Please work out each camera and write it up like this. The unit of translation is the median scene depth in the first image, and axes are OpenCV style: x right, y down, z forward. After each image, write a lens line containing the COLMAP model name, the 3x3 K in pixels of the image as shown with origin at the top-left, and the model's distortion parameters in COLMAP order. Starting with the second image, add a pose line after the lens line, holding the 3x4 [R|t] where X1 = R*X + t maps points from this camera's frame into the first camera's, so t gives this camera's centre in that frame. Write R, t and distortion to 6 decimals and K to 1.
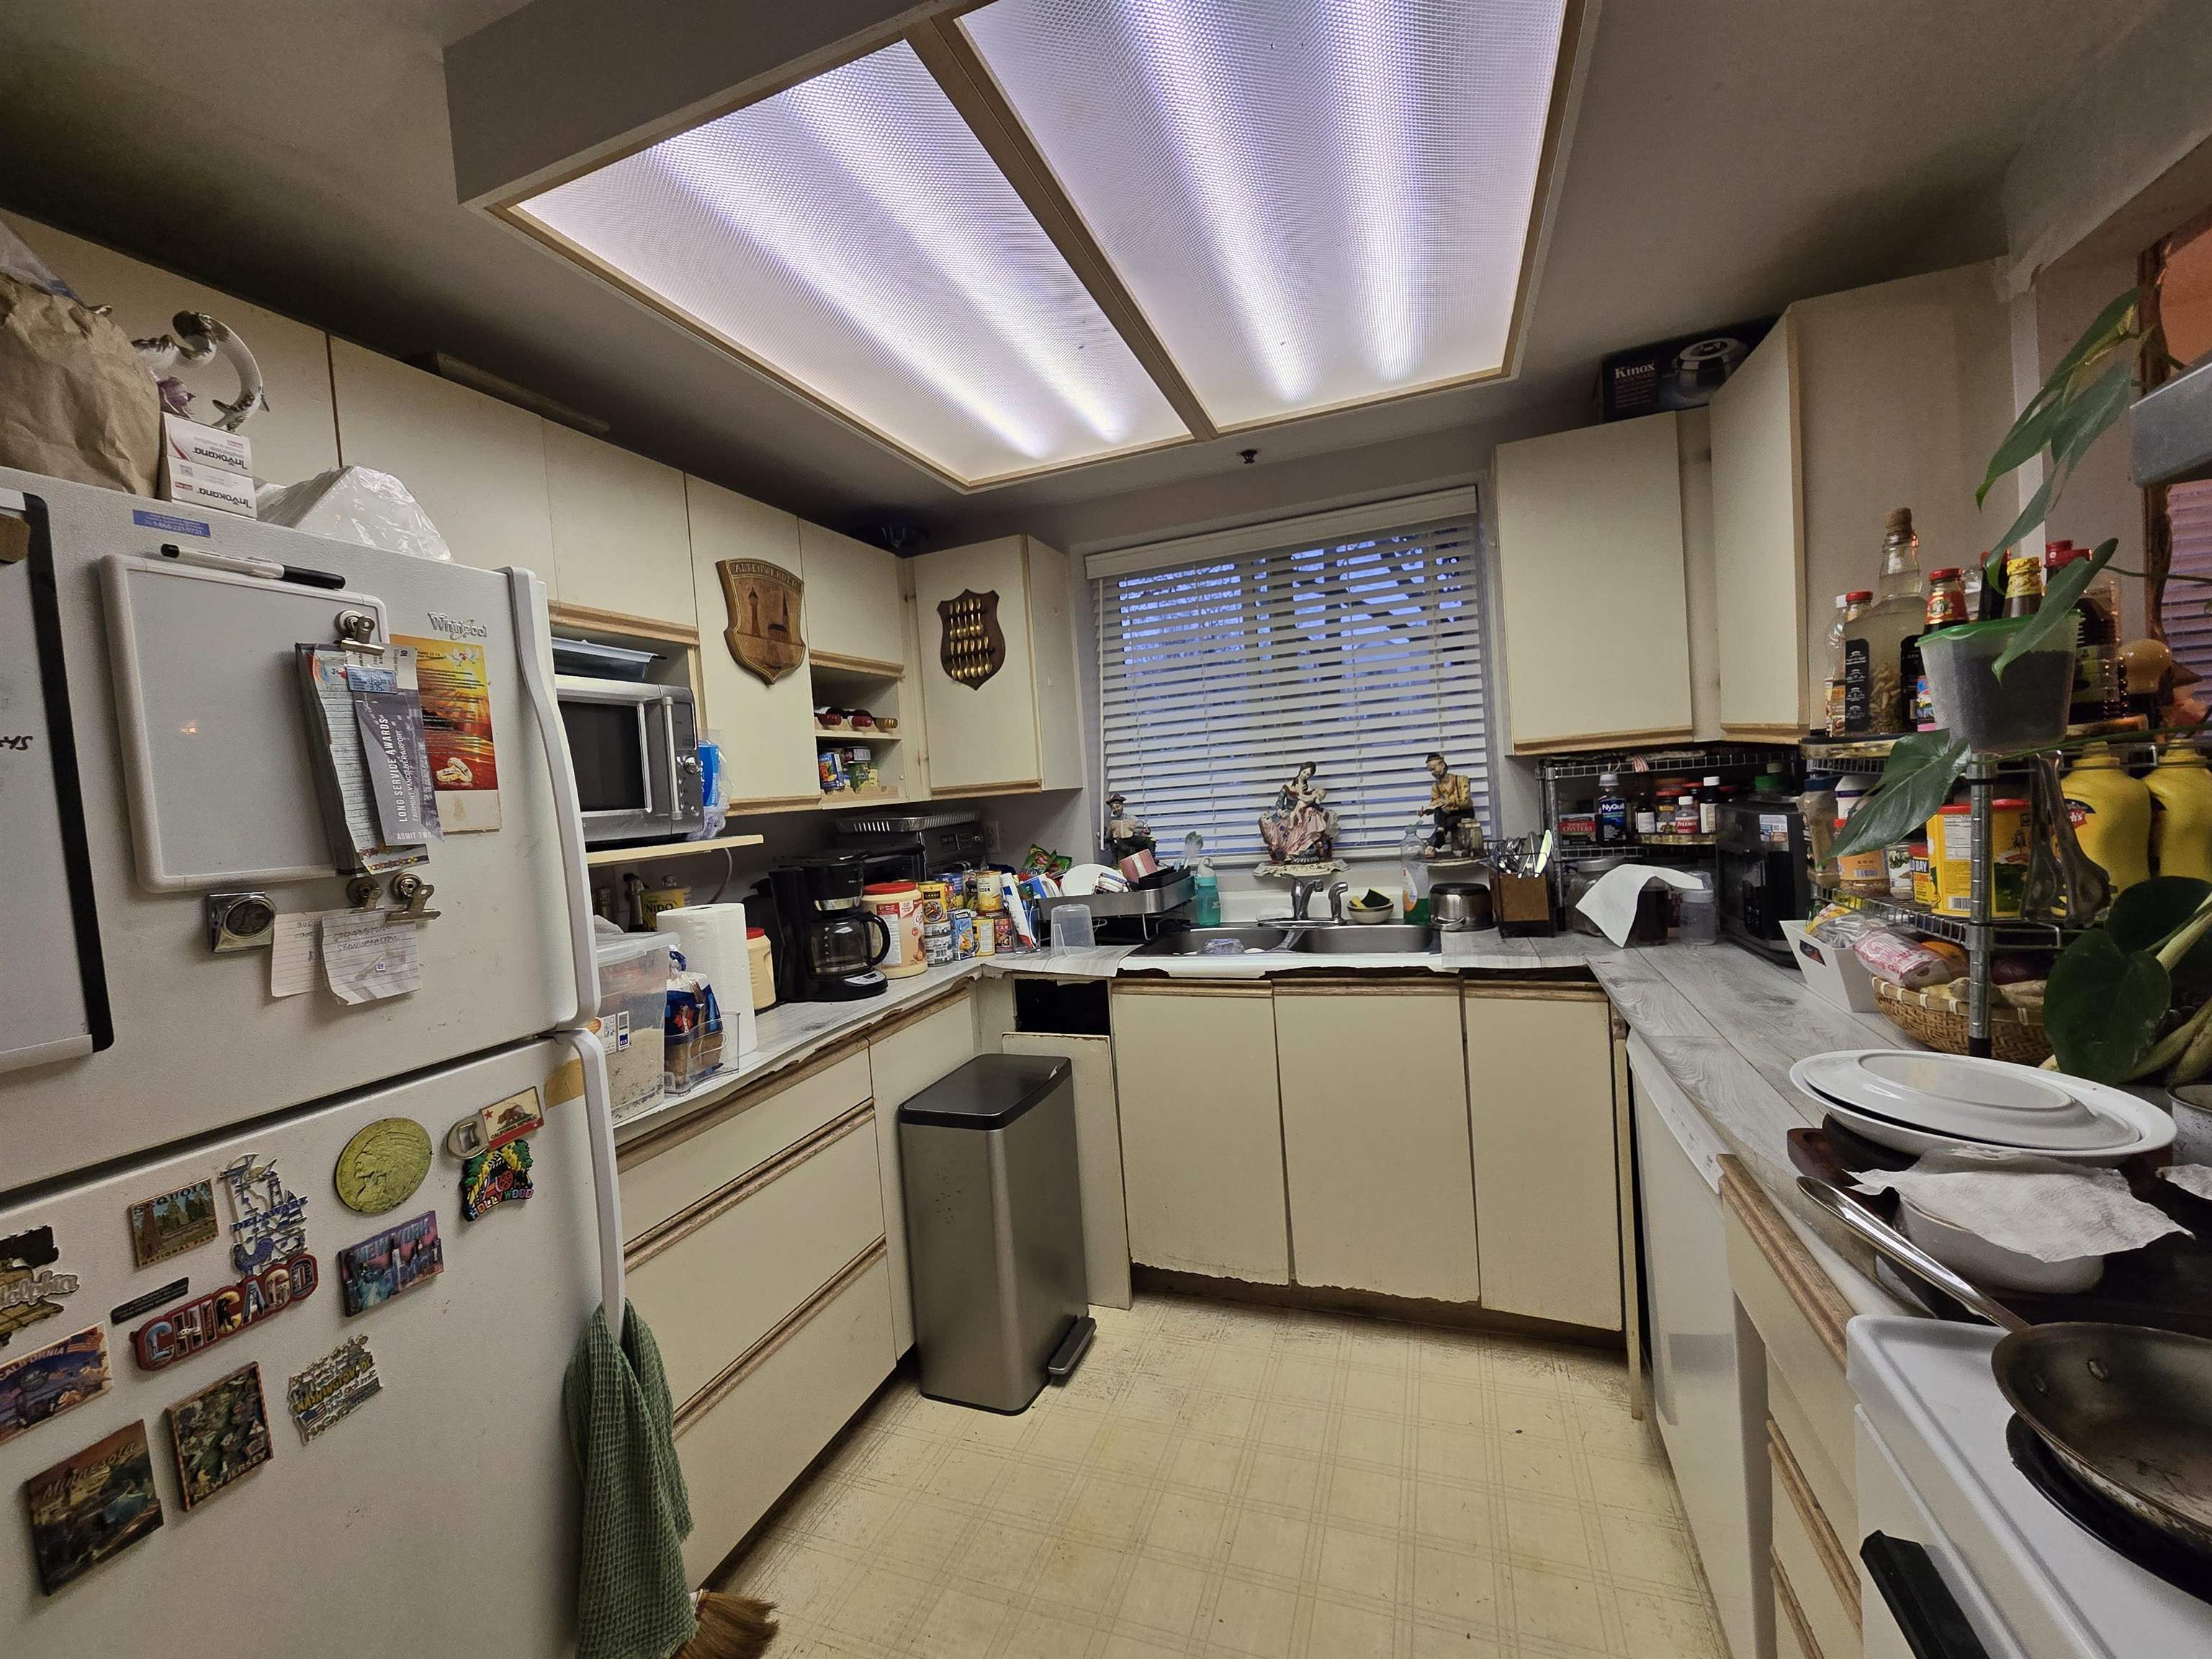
lens RADIAL K [[921.0, 0, 1087.6], [0, 921.0, 833.4], [0, 0, 1]] dist [0.000225, -0.001939]
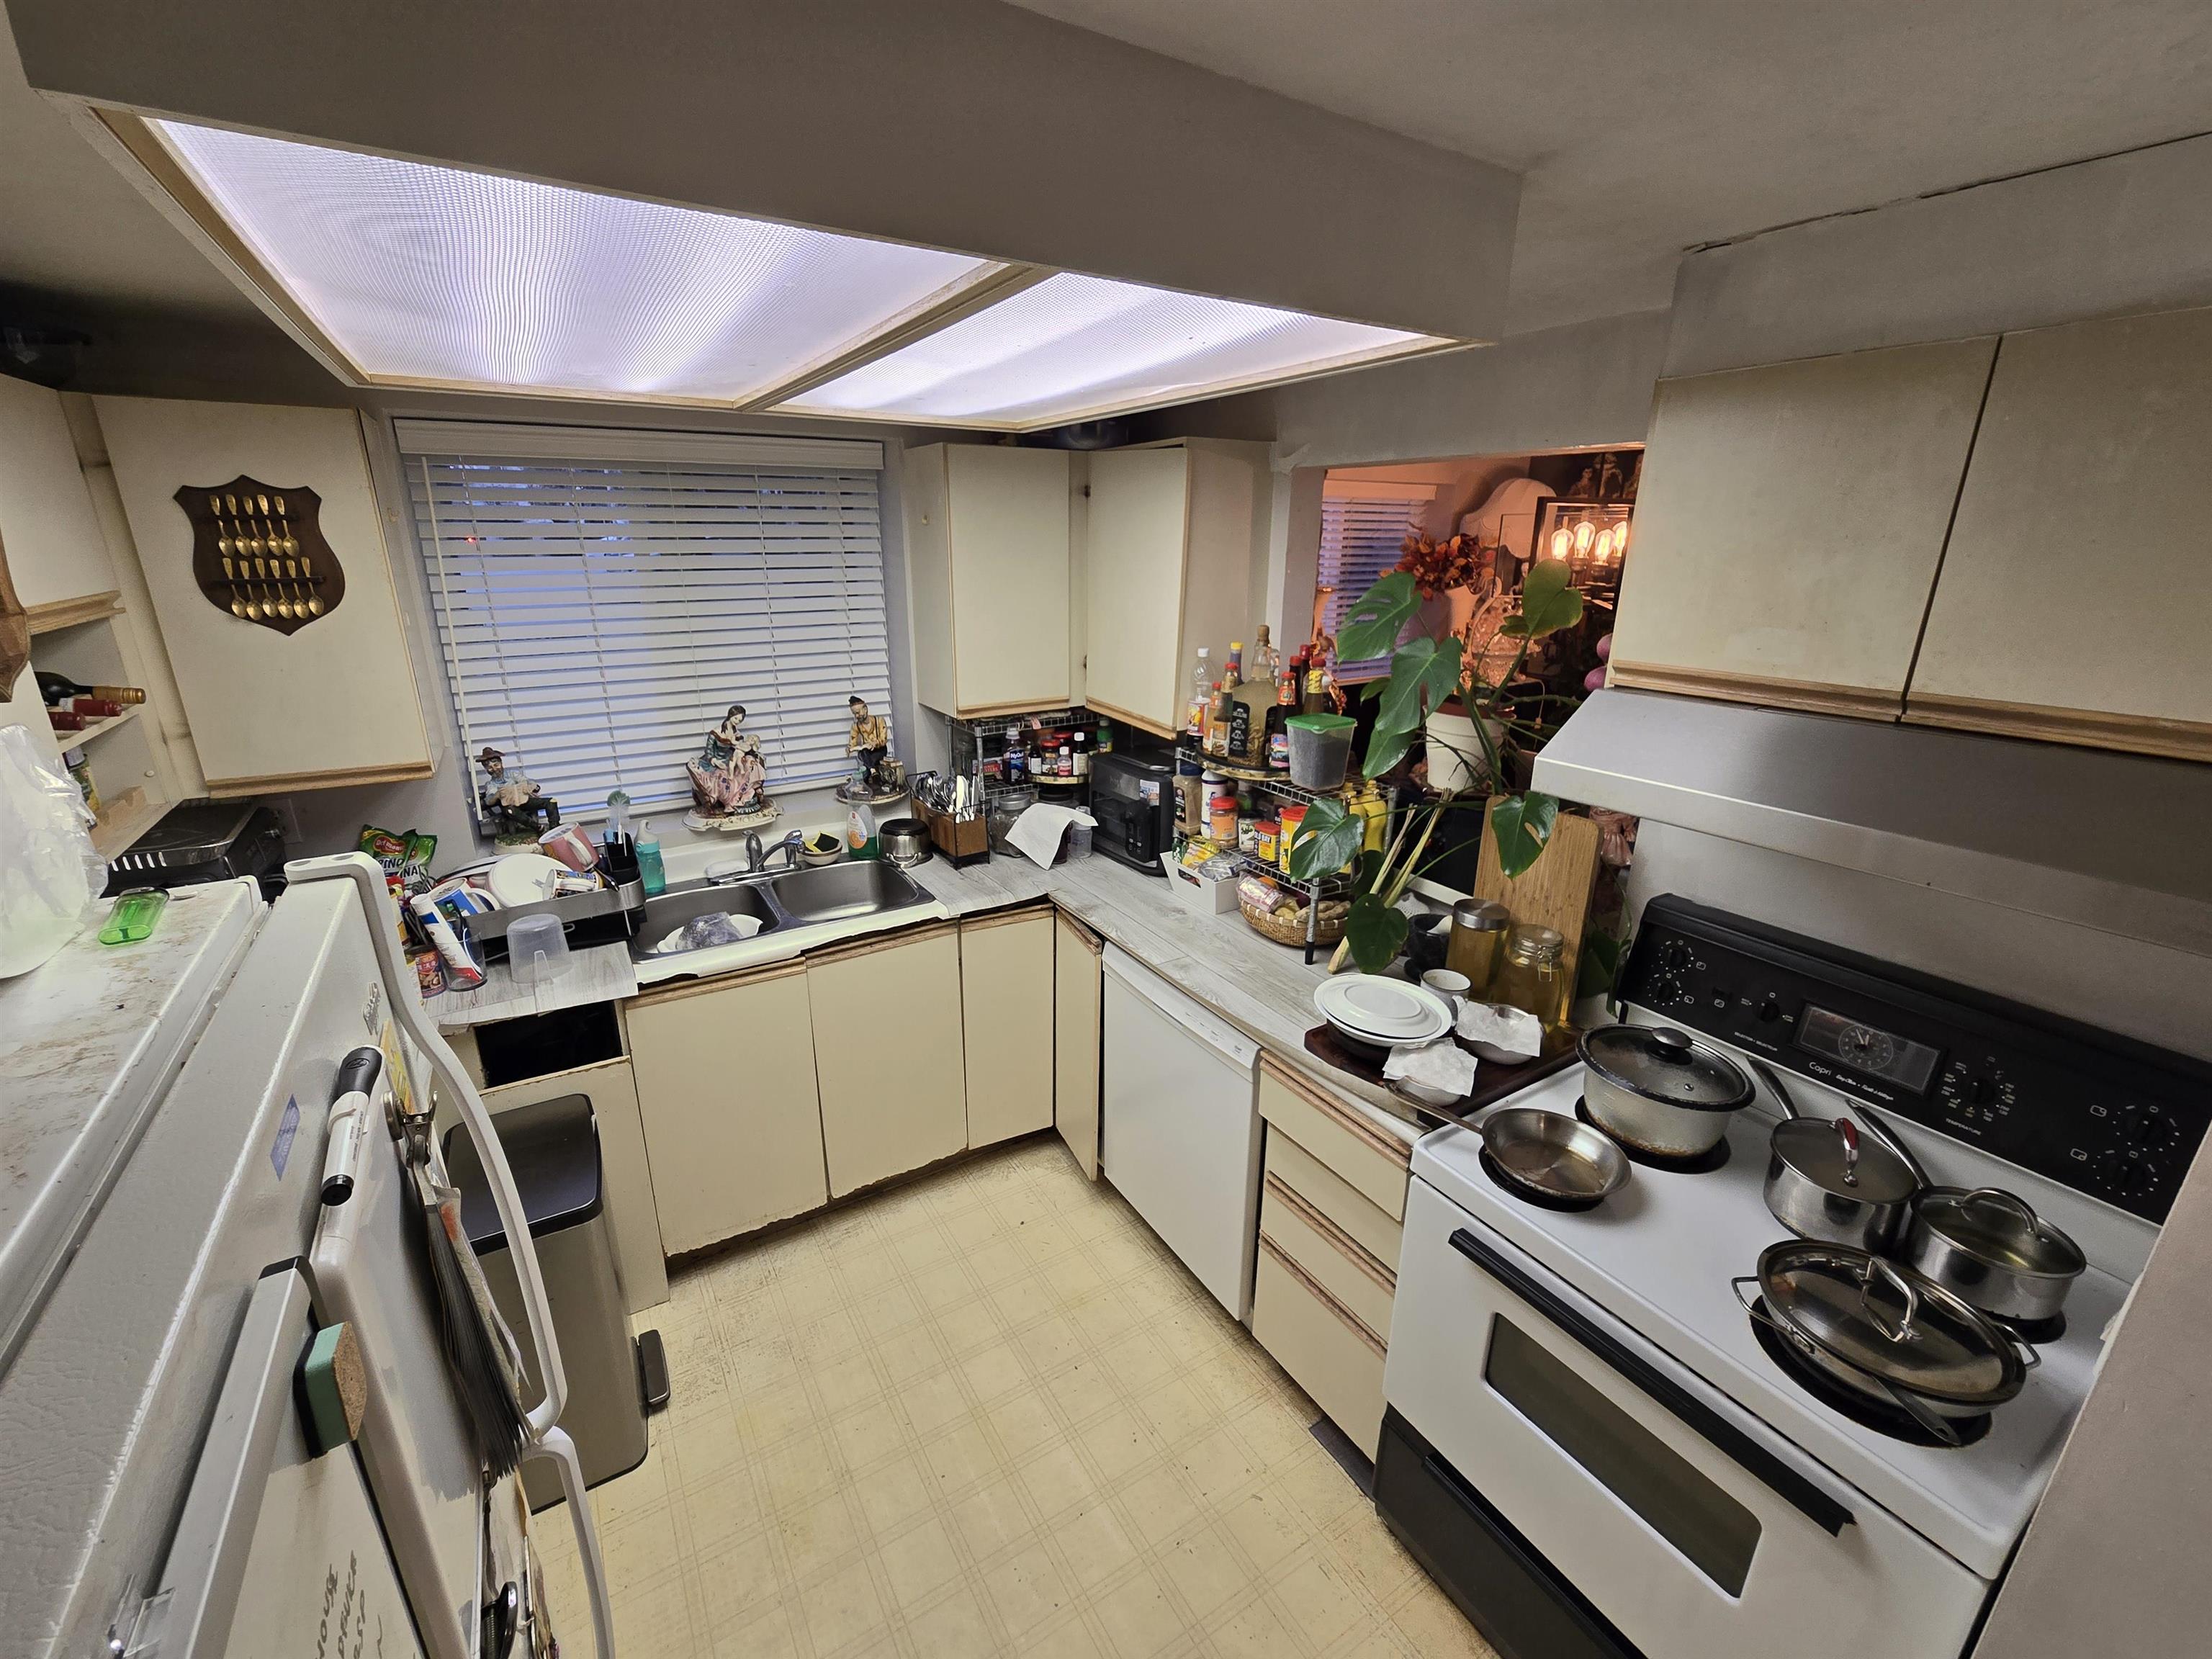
lens RADIAL K [[921.0, 0, 1101.1], [0, 921.0, 829.5], [0, 0, 1]] dist [0.000225, -0.001939]
pose [[0.594678, -0.172926, 0.785146, -0.394776], [-0.018586, 0.973376, 0.228461, -0.224761], [-0.803749, -0.150454, 0.575631, 0.142298]]
